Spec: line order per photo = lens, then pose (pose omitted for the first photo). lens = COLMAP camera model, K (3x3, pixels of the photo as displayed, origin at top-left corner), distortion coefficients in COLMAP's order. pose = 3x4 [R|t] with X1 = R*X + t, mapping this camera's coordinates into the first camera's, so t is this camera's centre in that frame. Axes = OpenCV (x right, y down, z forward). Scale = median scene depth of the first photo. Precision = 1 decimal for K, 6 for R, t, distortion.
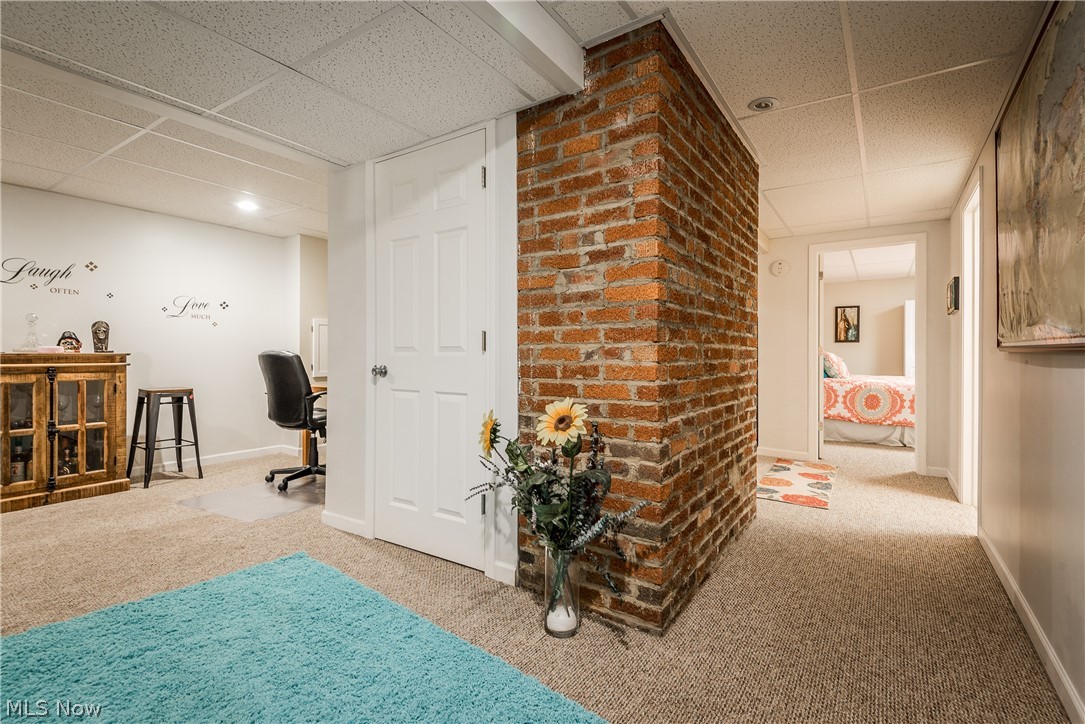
lens RADIAL K [[495.6, 0, 546.3], [0, 495.6, 357.6], [0, 0, 1]] dist [0.013832, -0.011340]
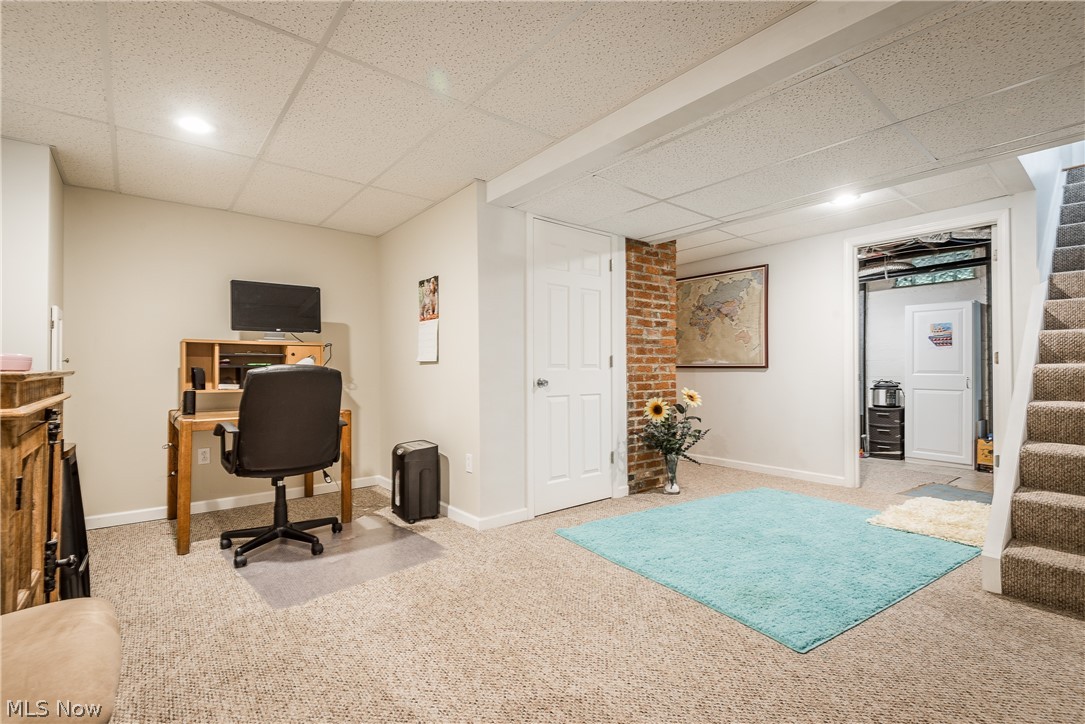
lens RADIAL K [[495.6, 0, 544.0], [0, 495.6, 362.3], [0, 0, 1]] dist [0.013832, -0.011340]
pose [[0.295694, 0.007806, 0.955251, -1.988236], [0.006619, 0.999926, -0.010220, -0.015617], [-0.955260, 0.009345, 0.295620, 0.784611]]
